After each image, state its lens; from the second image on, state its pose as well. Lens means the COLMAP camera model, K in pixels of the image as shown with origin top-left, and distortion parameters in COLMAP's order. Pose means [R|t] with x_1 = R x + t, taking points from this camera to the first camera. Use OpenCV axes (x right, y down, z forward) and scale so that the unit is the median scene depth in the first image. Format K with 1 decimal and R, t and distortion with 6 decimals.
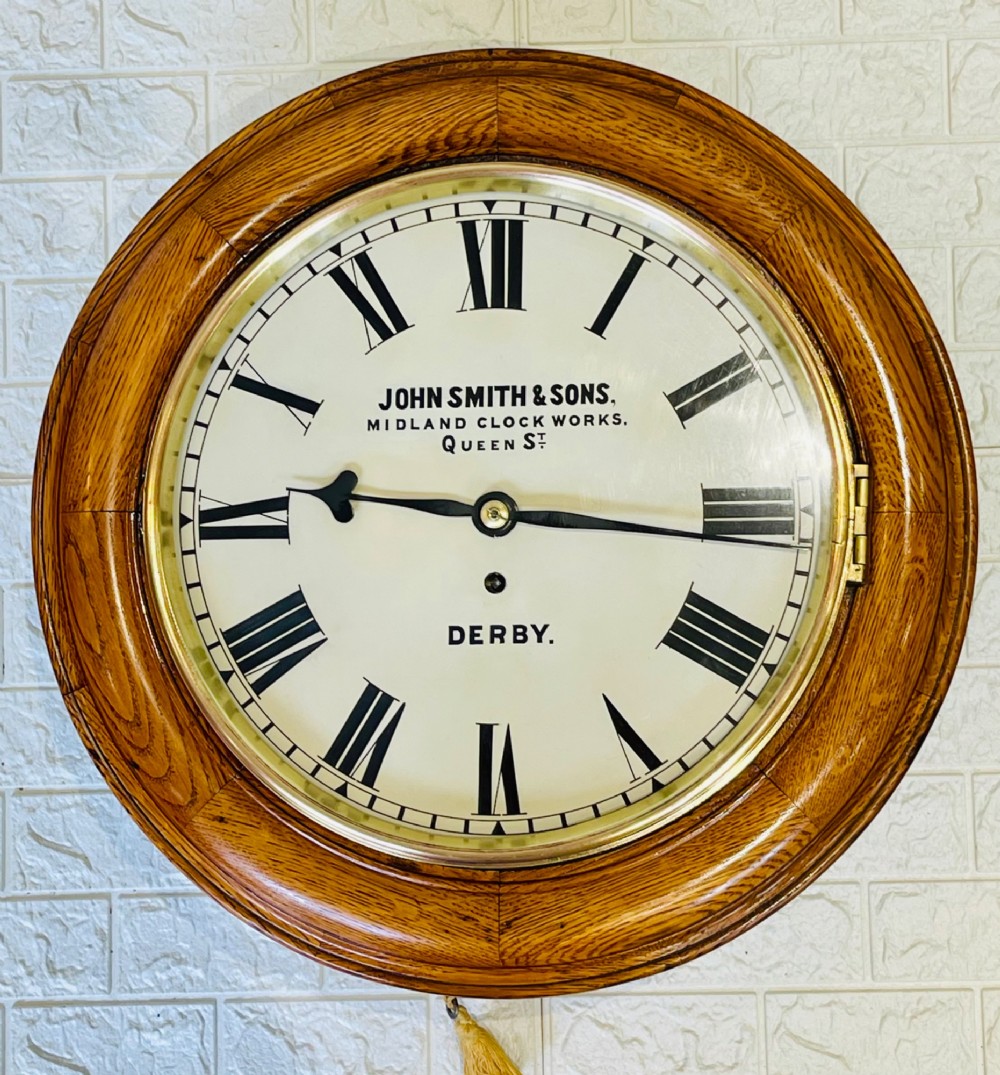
lens RADIAL K [[2205.1, 0, 515.9], [0, 2205.1, 539.6], [0, 0, 1]] dist [0.133366, 0.000000]
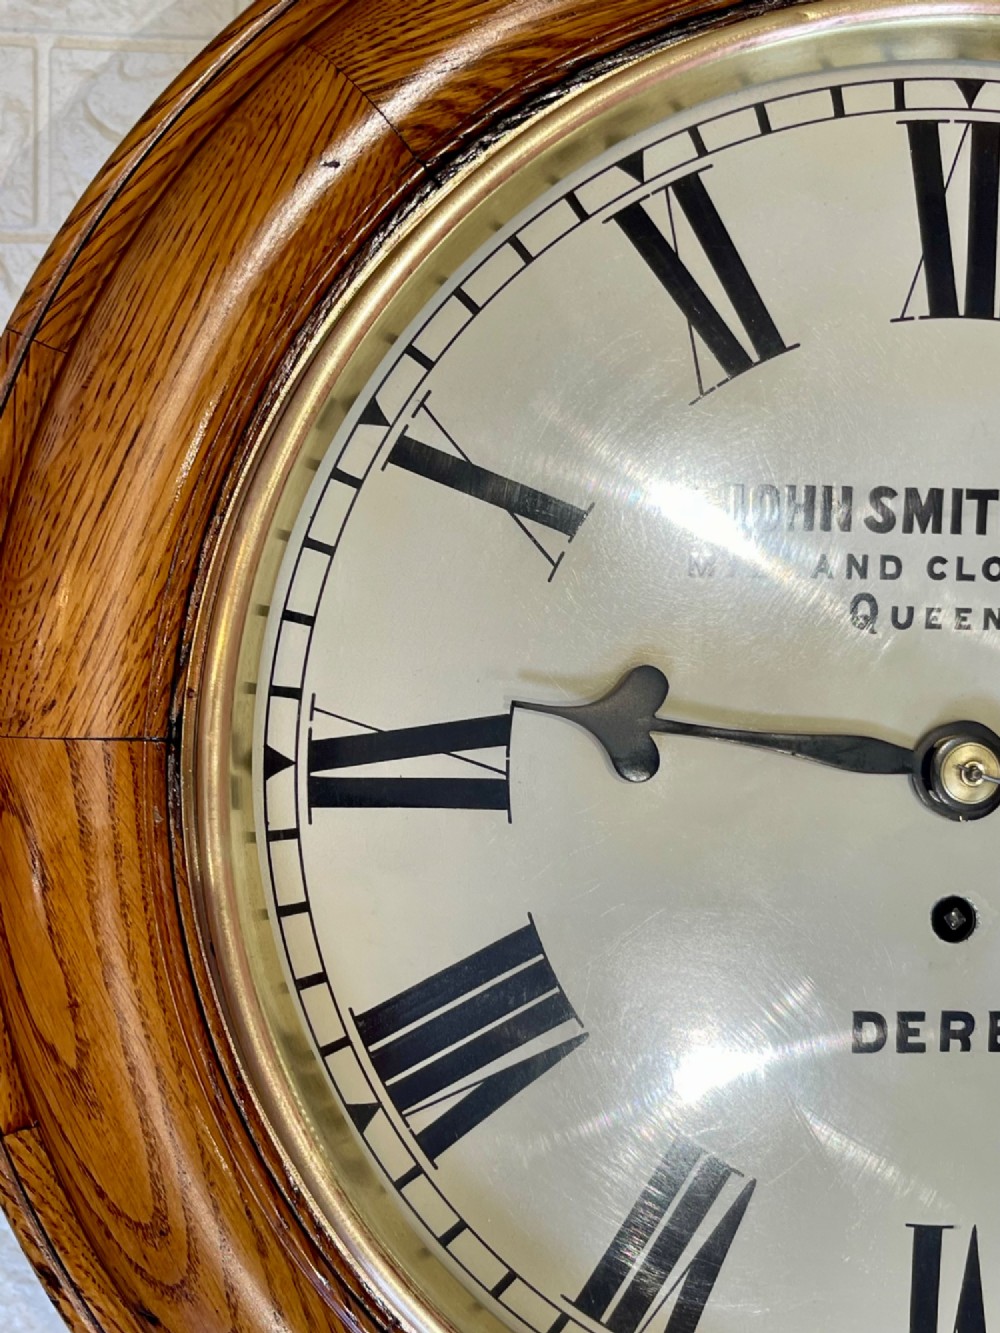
lens RADIAL K [[1818.4, 0, 477.6], [0, 1818.4, 683.6], [0, 0, 1]] dist [0.052094, 0.000000]
pose [[0.988425, 0.030876, 0.148538, -0.164899], [-0.039870, 0.997523, 0.057958, -0.047245], [-0.146381, -0.063209, 0.987207, 0.638599]]
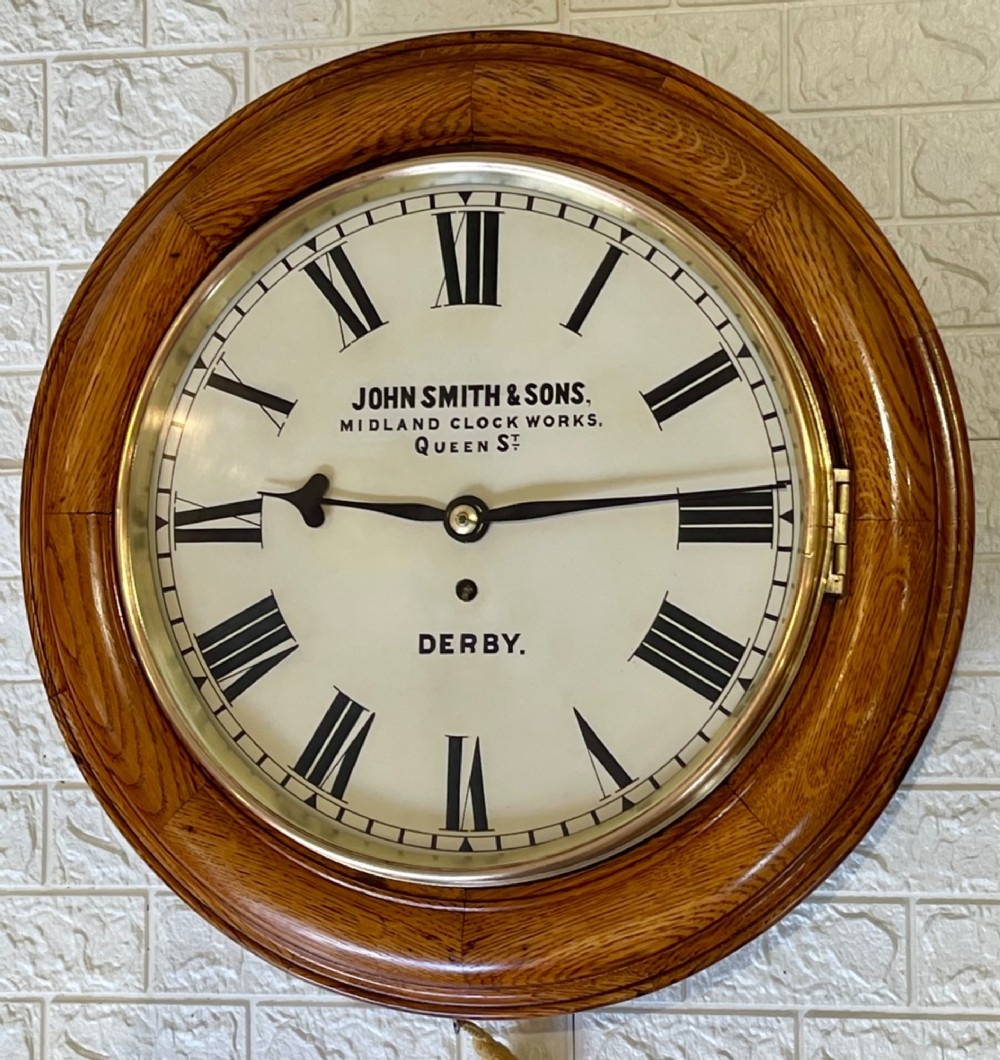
lens RADIAL K [[2408.9, 0, 649.4], [0, 2408.9, 508.0], [0, 0, 1]] dist [0.115650, 0.000000]
pose [[0.988455, 0.004924, -0.151433, 0.227725], [-0.001134, 0.999684, 0.025104, -0.042576], [0.151509, -0.024642, 0.988149, -0.027444]]
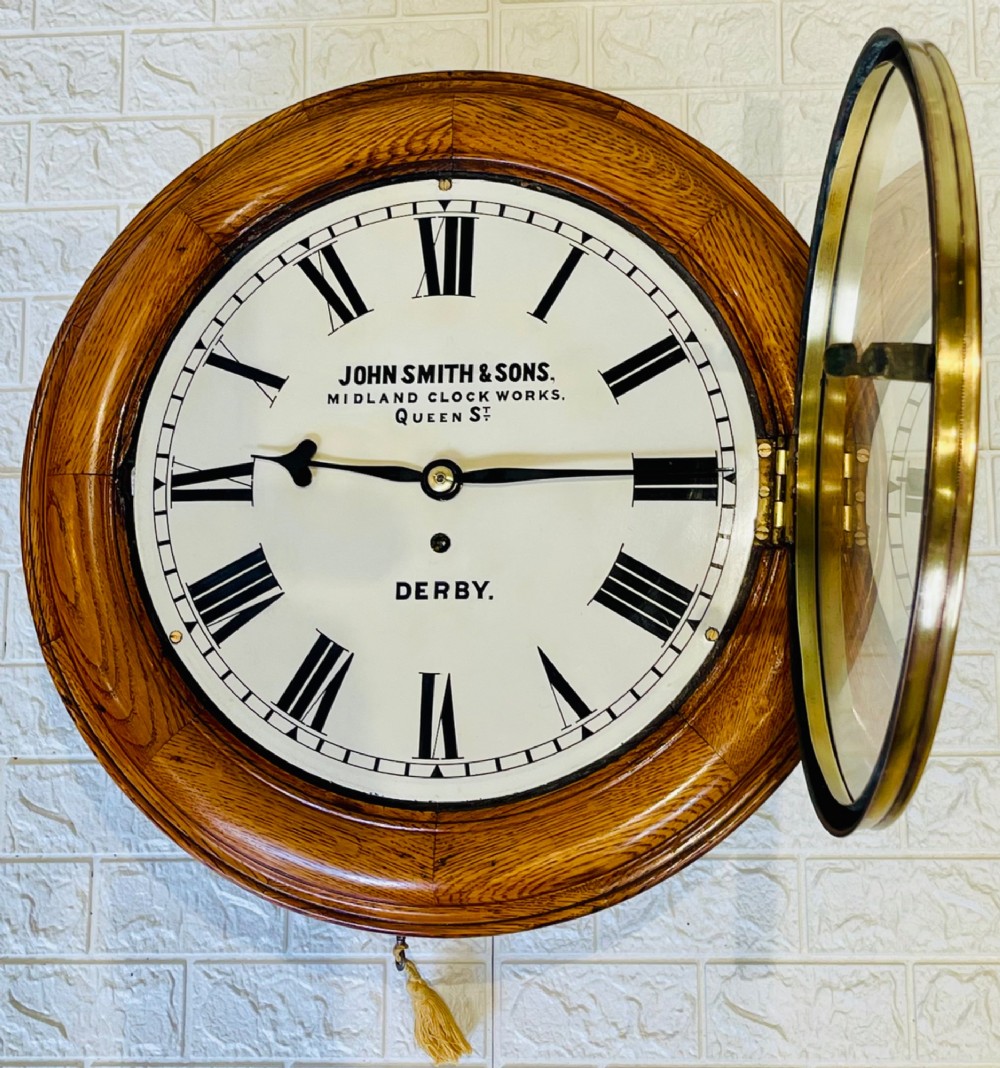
lens RADIAL K [[2013.0, 0, 517.6], [0, 2013.0, 471.8], [0, 0, 1]] dist [0.127008, 0.000000]
pose [[0.998954, 0.012246, -0.044052, 0.070981], [-0.017581, 0.992269, -0.122854, 0.104897], [0.042207, 0.123500, 0.991447, 0.020512]]
